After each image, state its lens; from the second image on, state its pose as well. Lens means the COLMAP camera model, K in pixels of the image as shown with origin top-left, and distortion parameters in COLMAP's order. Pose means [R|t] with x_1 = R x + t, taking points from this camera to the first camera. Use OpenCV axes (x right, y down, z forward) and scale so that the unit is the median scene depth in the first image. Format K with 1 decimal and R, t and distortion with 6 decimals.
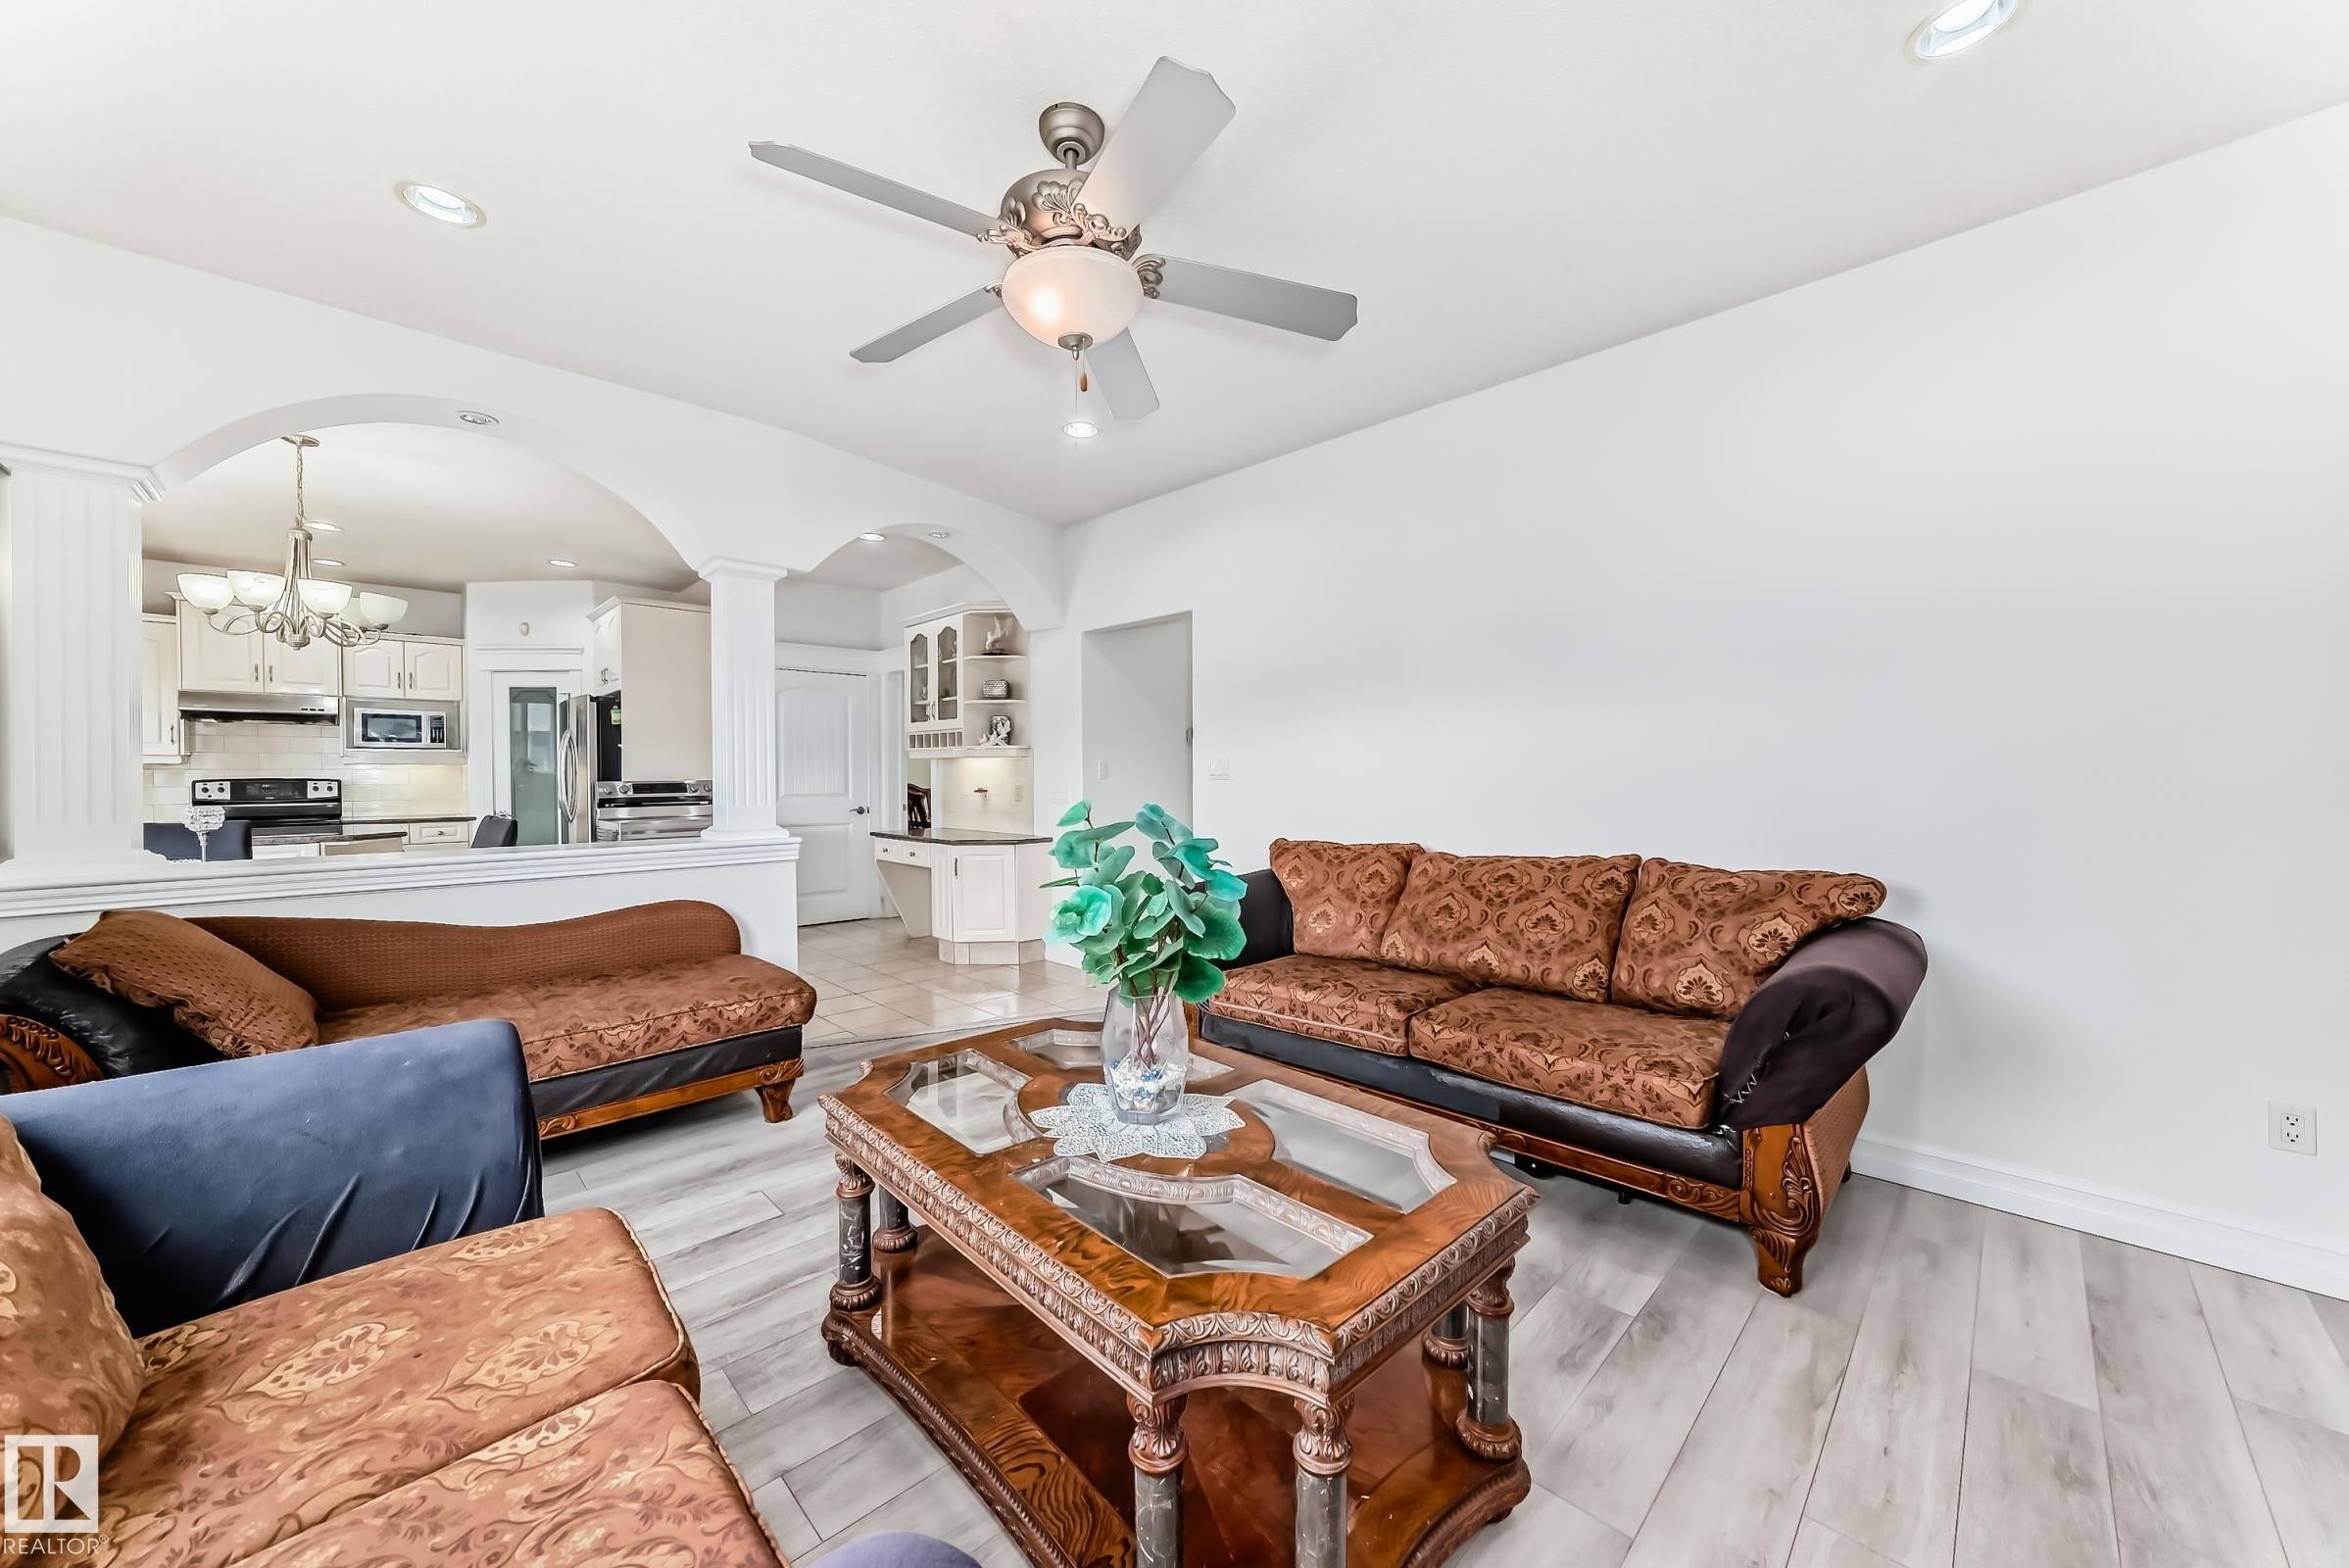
lens RADIAL K [[826.0, 0, 1184.3], [0, 826.0, 785.3], [0, 0, 1]] dist [-0.022092, 0.006137]
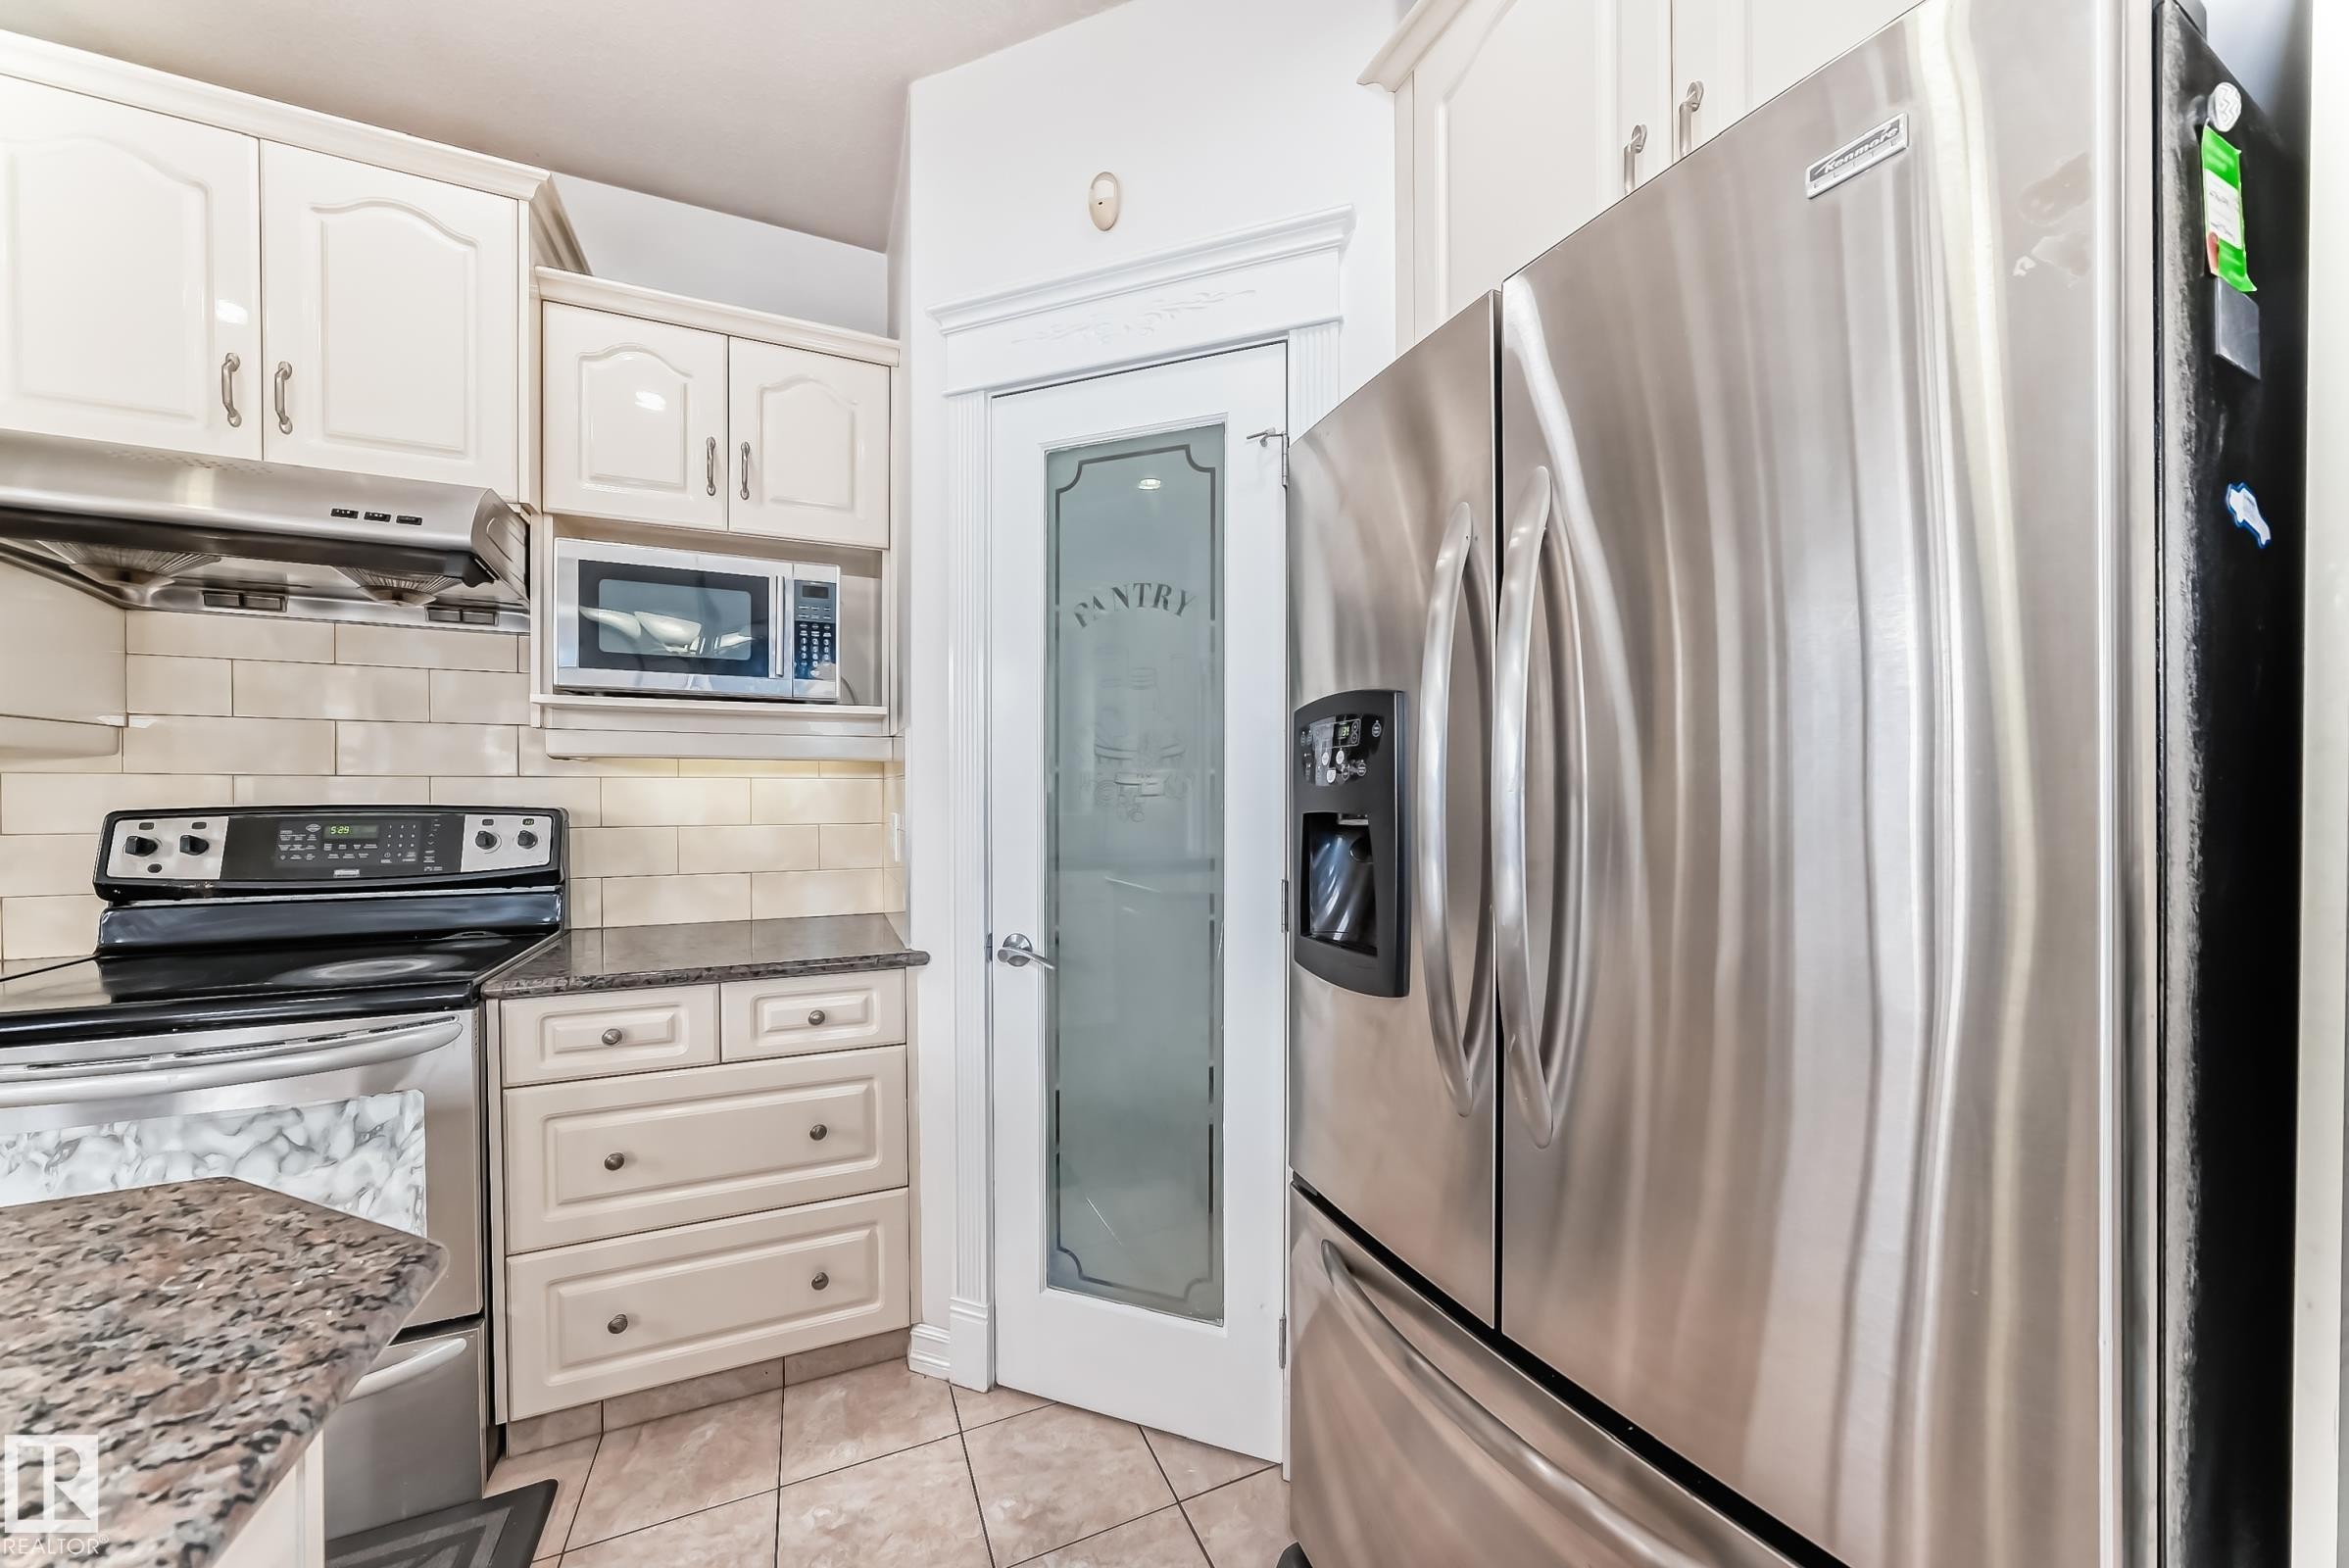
lens RADIAL K [[826.0, 0, 1184.3], [0, 826.0, 785.3], [0, 0, 1]] dist [-0.022092, 0.006137]
pose [[0.930776, 0.002315, -0.365583, -0.759084], [-0.009520, 0.999794, -0.017906, -0.013428], [0.365467, 0.020147, 0.930606, 0.853968]]
